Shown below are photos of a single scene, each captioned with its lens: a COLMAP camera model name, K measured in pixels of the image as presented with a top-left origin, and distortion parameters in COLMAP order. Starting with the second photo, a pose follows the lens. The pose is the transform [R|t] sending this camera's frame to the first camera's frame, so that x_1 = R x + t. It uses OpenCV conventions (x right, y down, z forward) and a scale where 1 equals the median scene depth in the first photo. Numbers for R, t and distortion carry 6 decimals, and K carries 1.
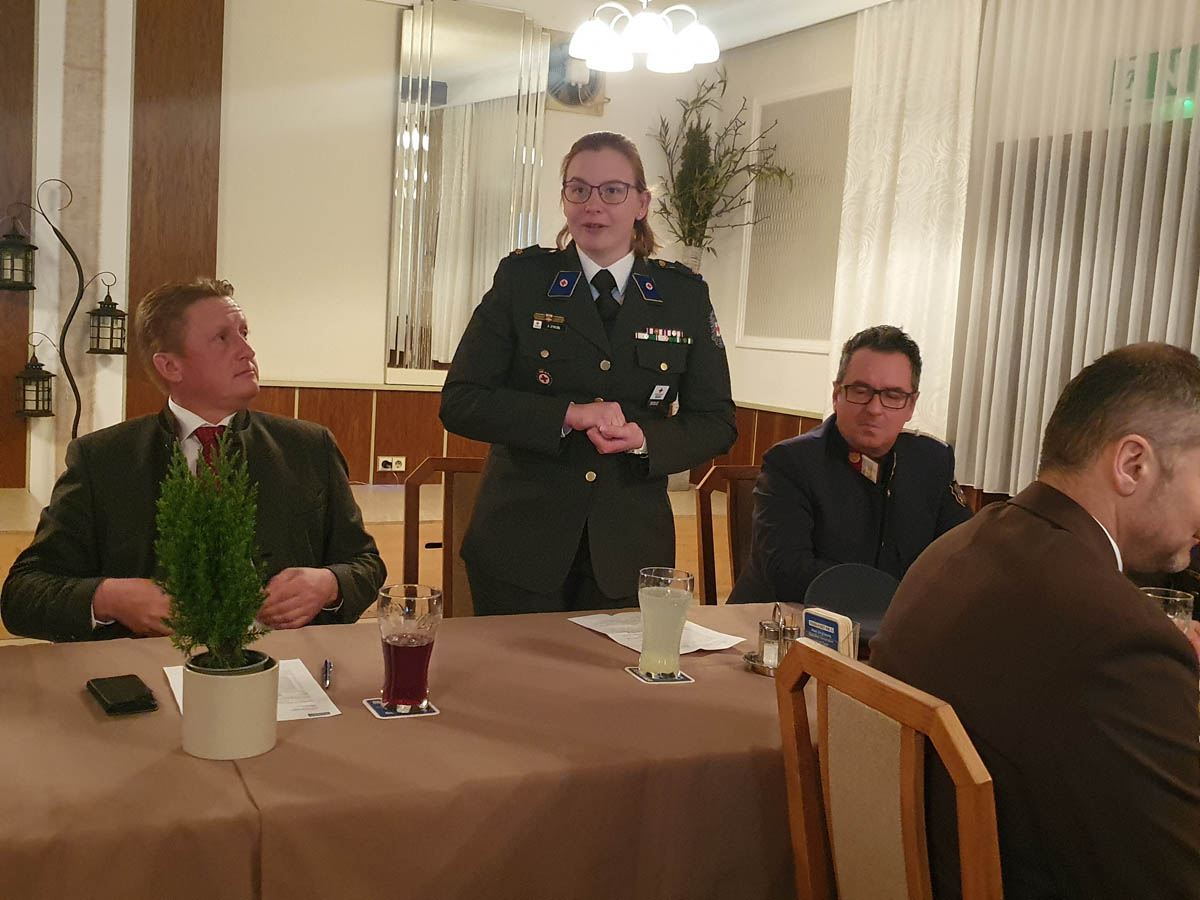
lens RADIAL K [[1239.3, 0, 593.4], [0, 1239.3, 463.1], [0, 0, 1]] dist [0.142574, -0.336533]
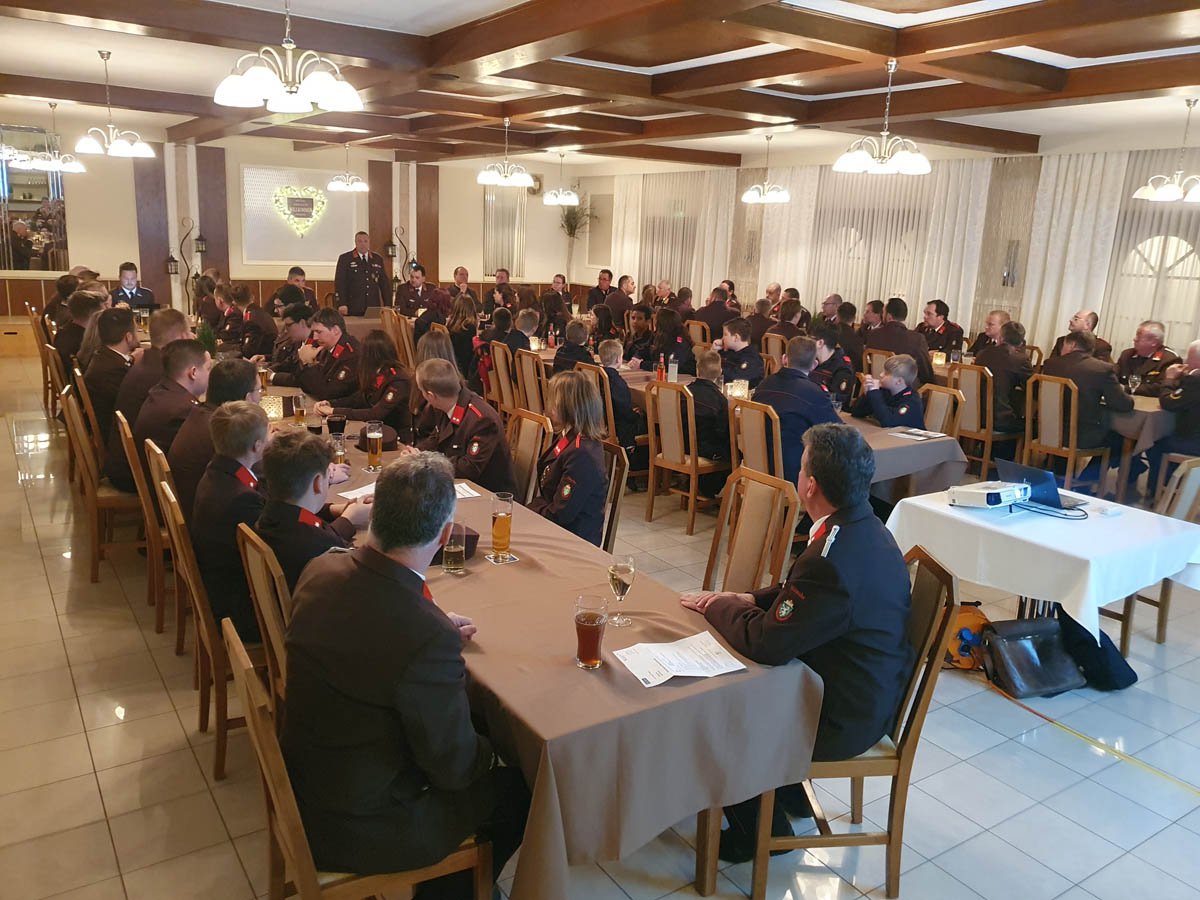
lens RADIAL K [[918.5, 0, 597.2], [0, 918.5, 440.1], [0, 0, 1]] dist [-0.004616, 0.057933]
pose [[0.992983, -0.040999, 0.110922, -0.158944], [0.028994, 0.993755, 0.107753, 0.111177], [-0.114647, -0.103781, 0.987970, -1.613988]]
